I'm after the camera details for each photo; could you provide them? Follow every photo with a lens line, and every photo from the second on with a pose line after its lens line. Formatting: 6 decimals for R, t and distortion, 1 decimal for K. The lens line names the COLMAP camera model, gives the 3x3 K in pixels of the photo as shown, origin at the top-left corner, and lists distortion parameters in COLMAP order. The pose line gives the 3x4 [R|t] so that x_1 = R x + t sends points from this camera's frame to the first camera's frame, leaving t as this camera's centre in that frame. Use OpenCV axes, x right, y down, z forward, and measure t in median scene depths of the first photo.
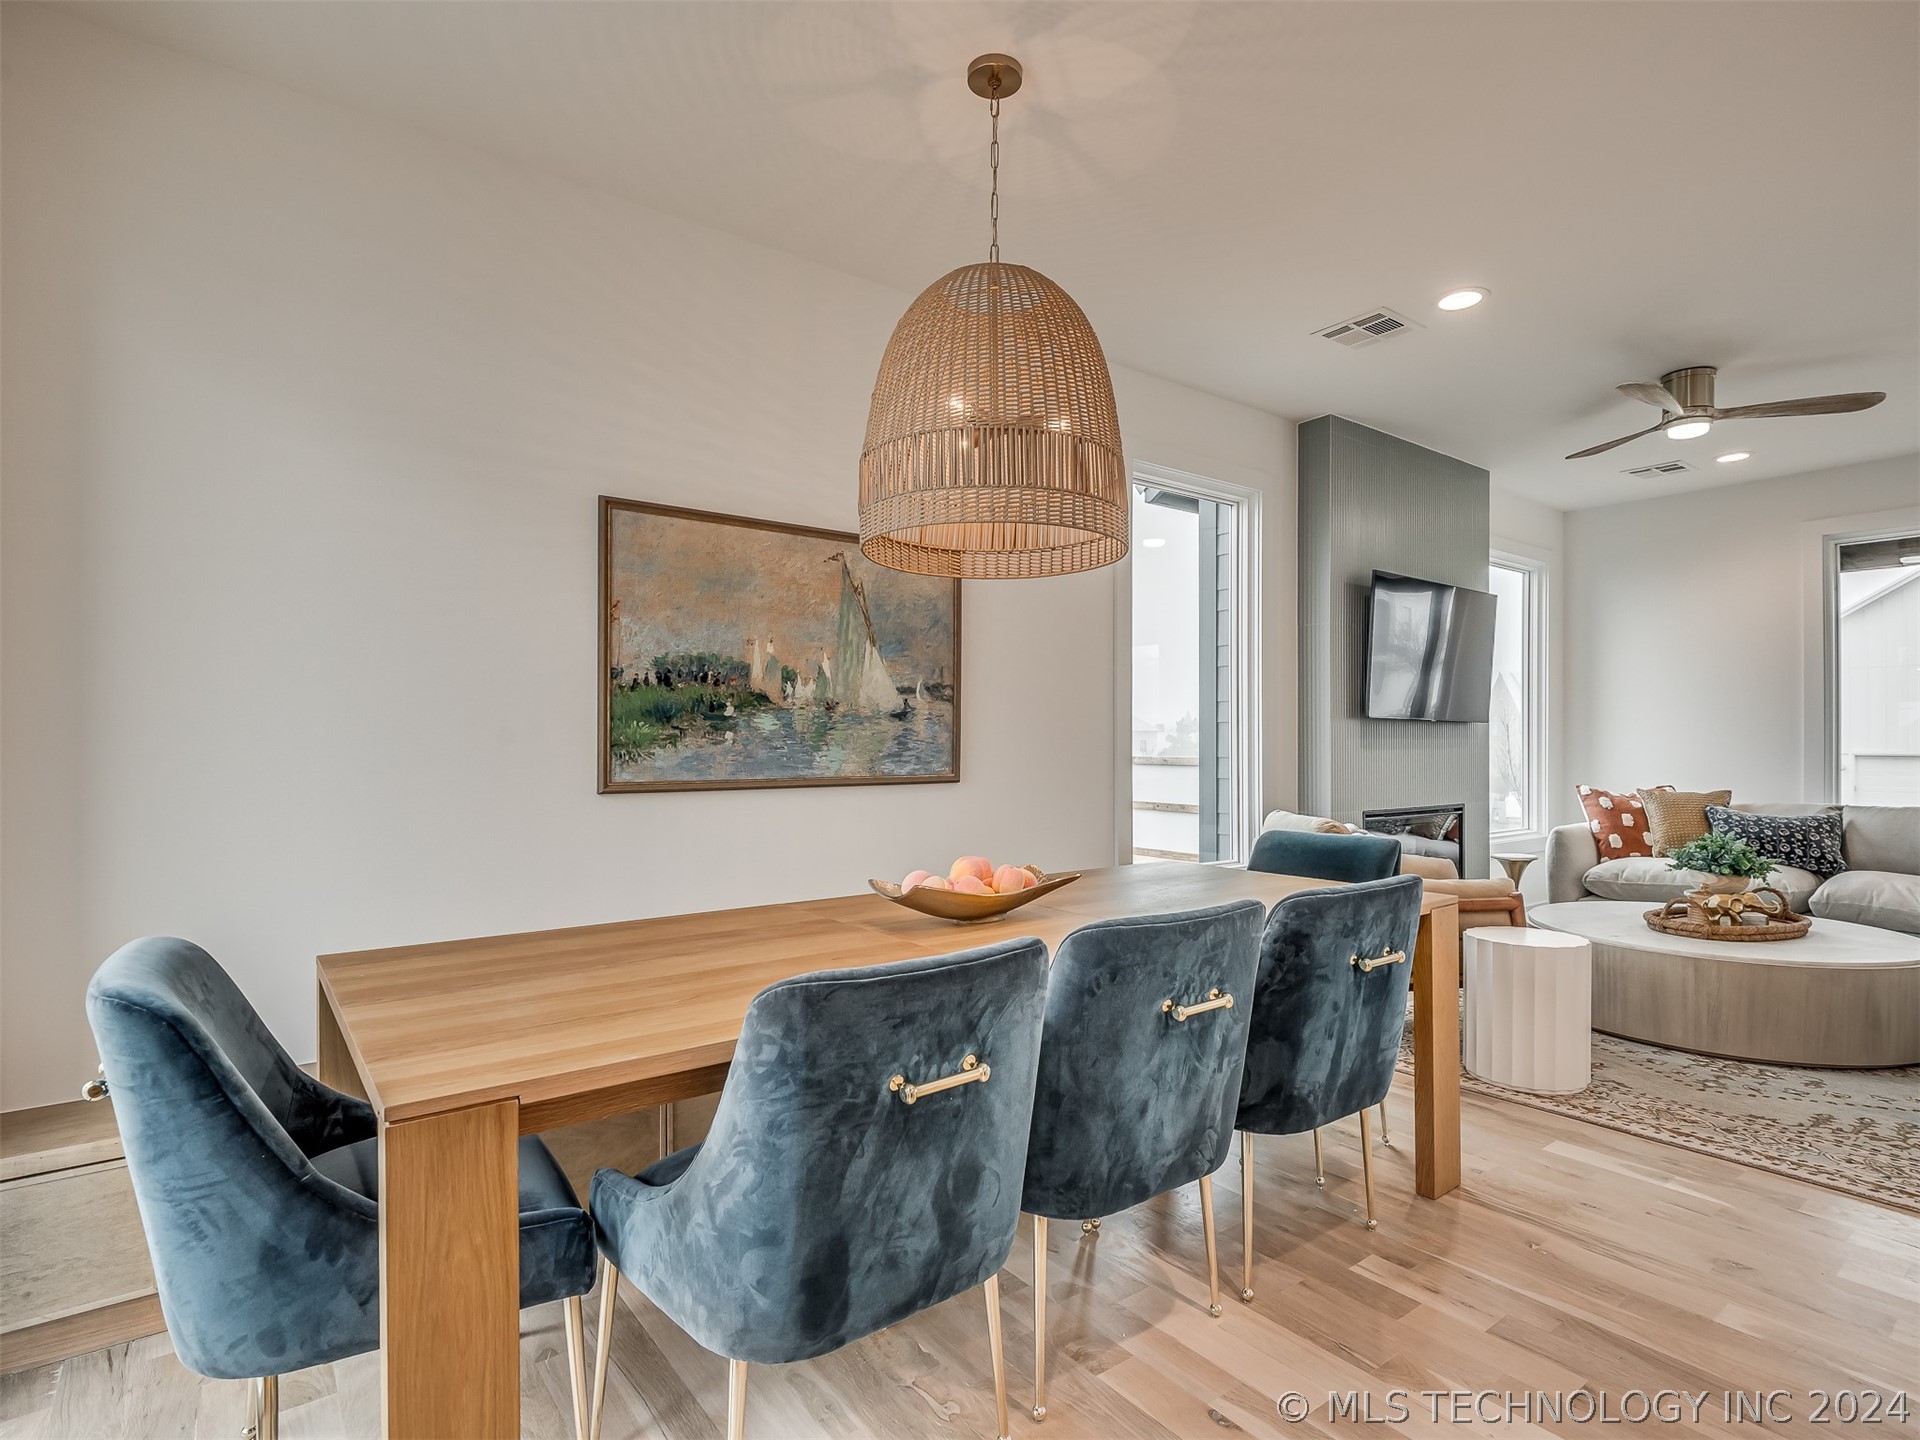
lens RADIAL K [[982.9, 0, 959.1], [0, 982.9, 734.7], [0, 0, 1]] dist [0.004941, -0.000111]
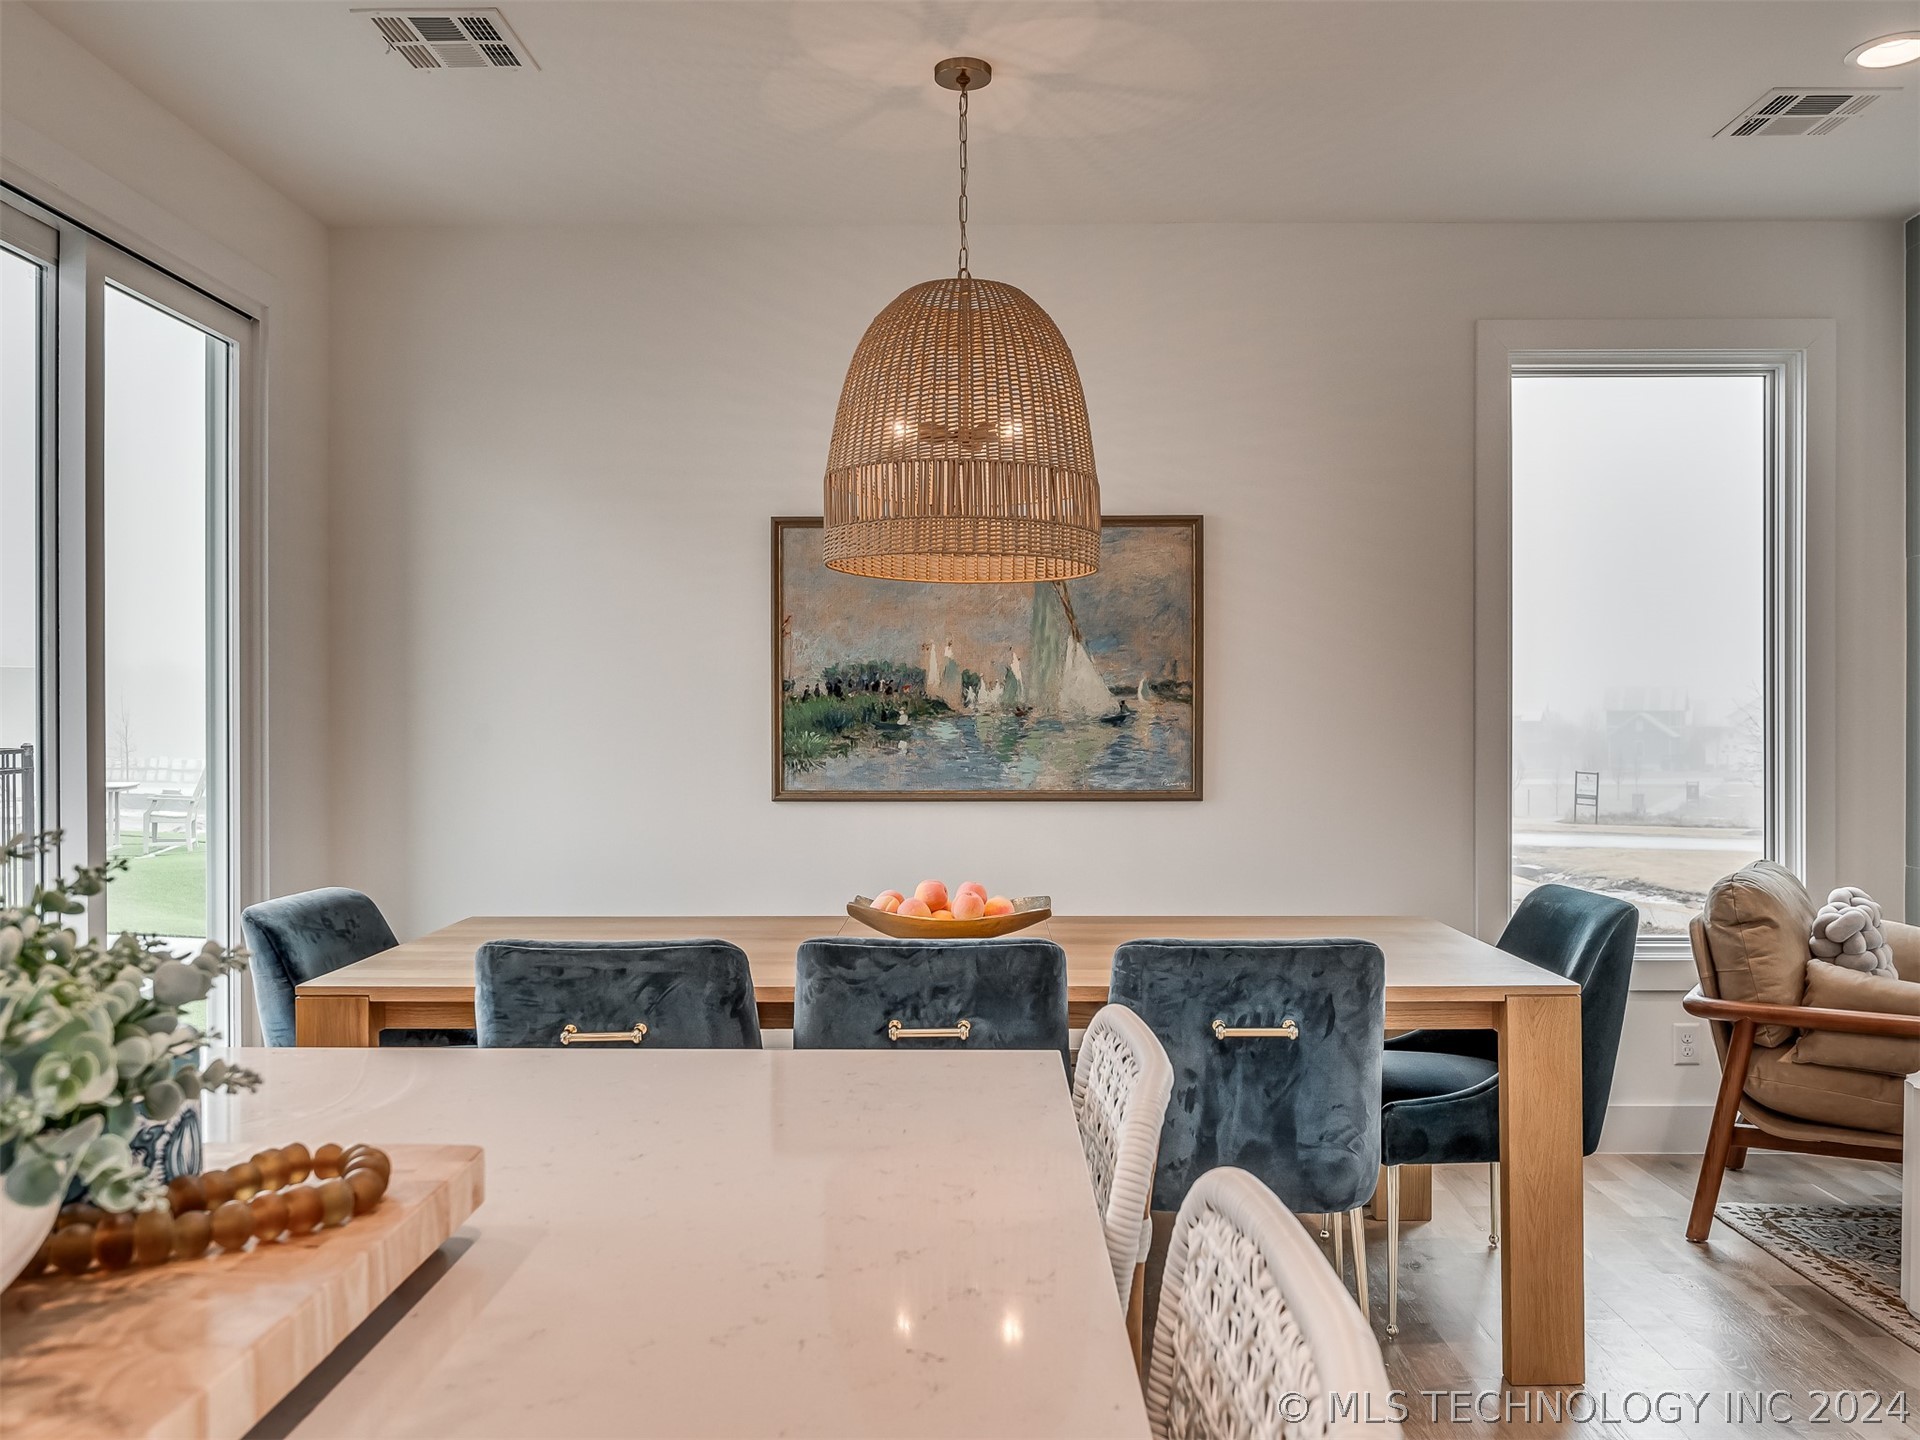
lens RADIAL K [[1481.3, 0, 960.3], [0, 1481.3, 717.4], [0, 0, 1]] dist [-0.009620, -0.003836]
pose [[0.787731, -0.000318, -0.616019, 0.684280], [0.006568, 0.999947, 0.007882, -0.036082], [0.615984, -0.010255, 0.787692, -0.109498]]
